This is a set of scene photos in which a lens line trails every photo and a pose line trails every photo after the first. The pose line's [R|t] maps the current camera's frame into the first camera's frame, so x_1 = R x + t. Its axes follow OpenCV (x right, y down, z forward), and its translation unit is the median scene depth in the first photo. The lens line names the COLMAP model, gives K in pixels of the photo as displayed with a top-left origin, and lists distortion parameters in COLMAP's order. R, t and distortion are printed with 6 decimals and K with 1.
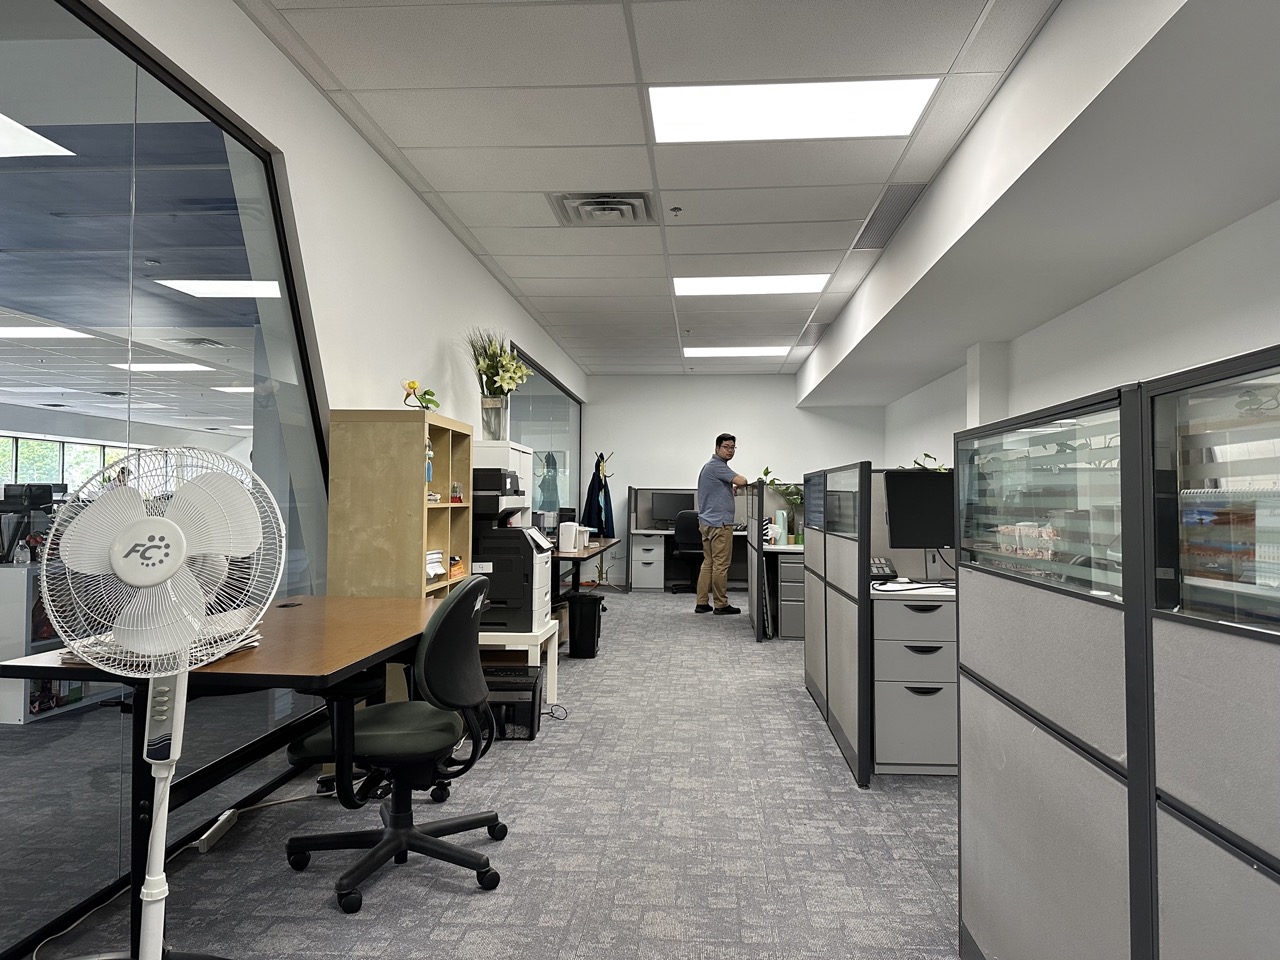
lens RADIAL K [[894.9, 0, 645.7], [0, 894.9, 473.1], [0, 0, 1]] dist [0.061392, -0.070068]
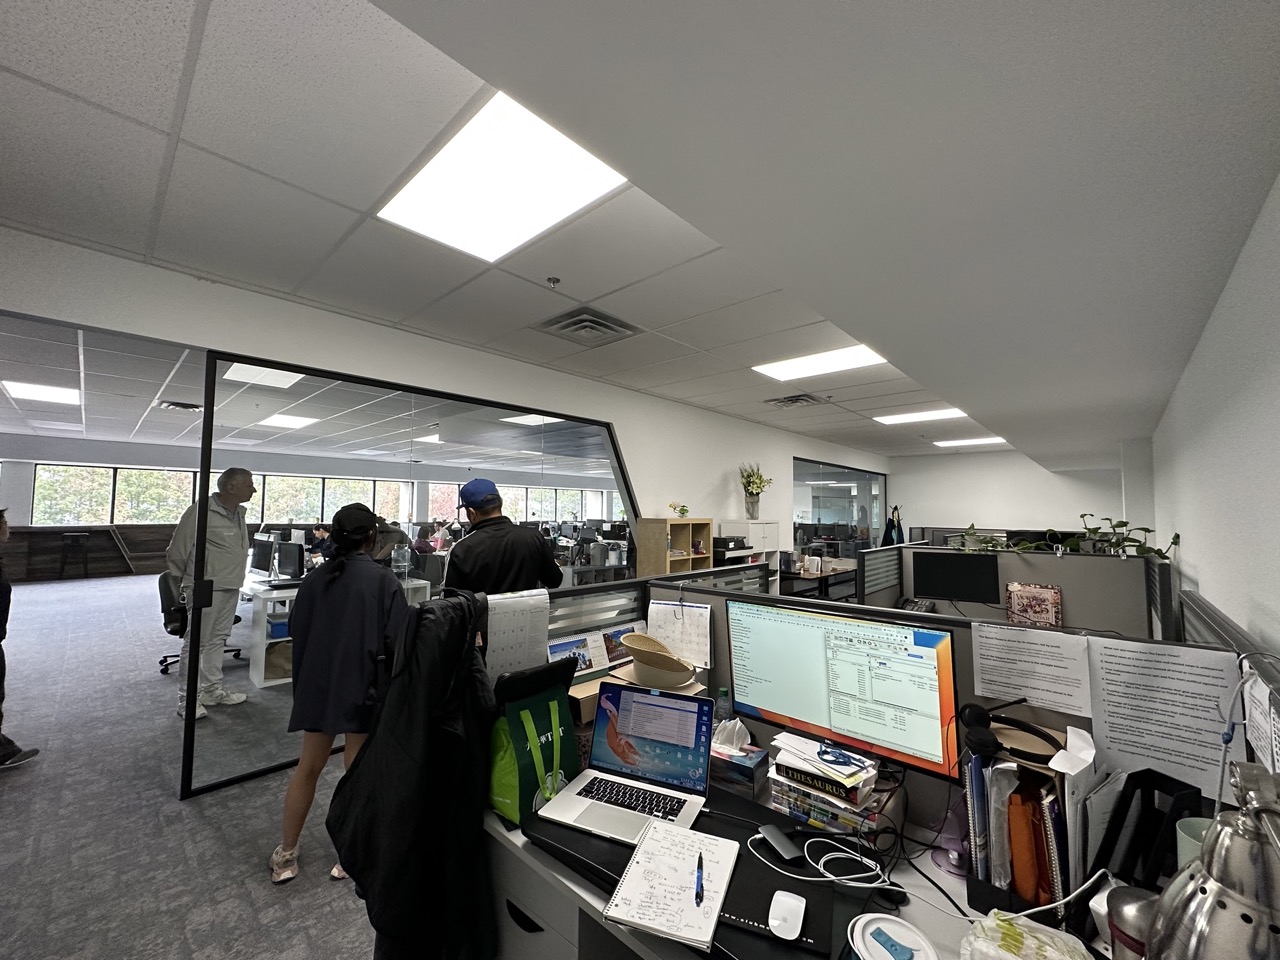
lens RADIAL K [[508.7, 0, 646.6], [0, 508.7, 480.9], [0, 0, 1]] dist [0.001760, 0.000353]
pose [[0.786026, -0.038745, -0.616978, 0.363327], [0.019630, 0.999095, -0.037733, -0.081939], [0.617882, 0.017548, 0.786075, -0.055245]]
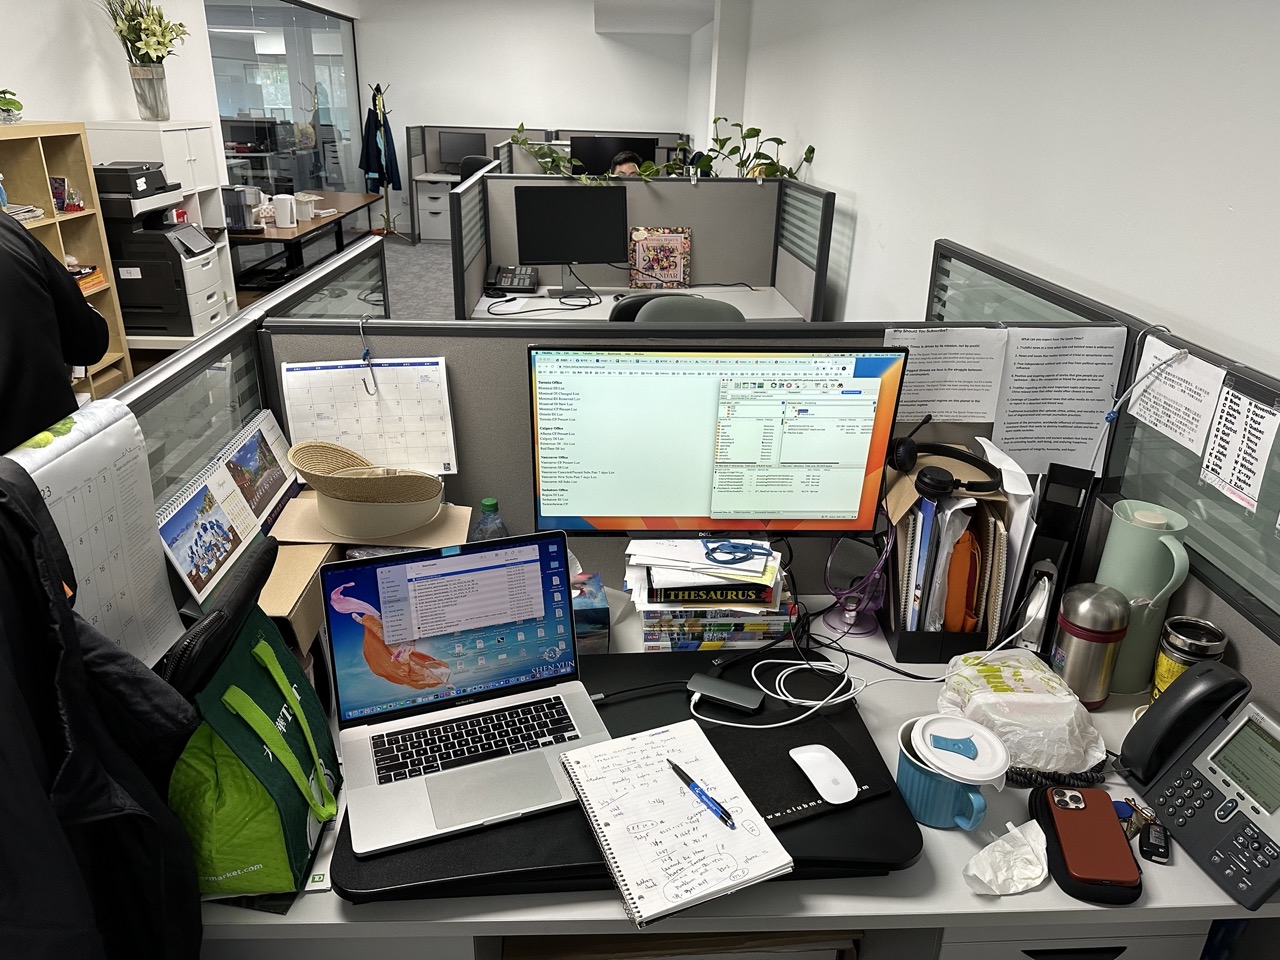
lens RADIAL K [[894.9, 0, 646.0], [0, 894.9, 474.2], [0, 0, 1]] dist [0.061392, -0.070068]
pose [[0.994012, -0.029313, 0.105266, 0.229061], [-0.017215, 0.909309, 0.415764, -0.099857], [-0.107907, -0.415087, 0.903360, -0.054436]]
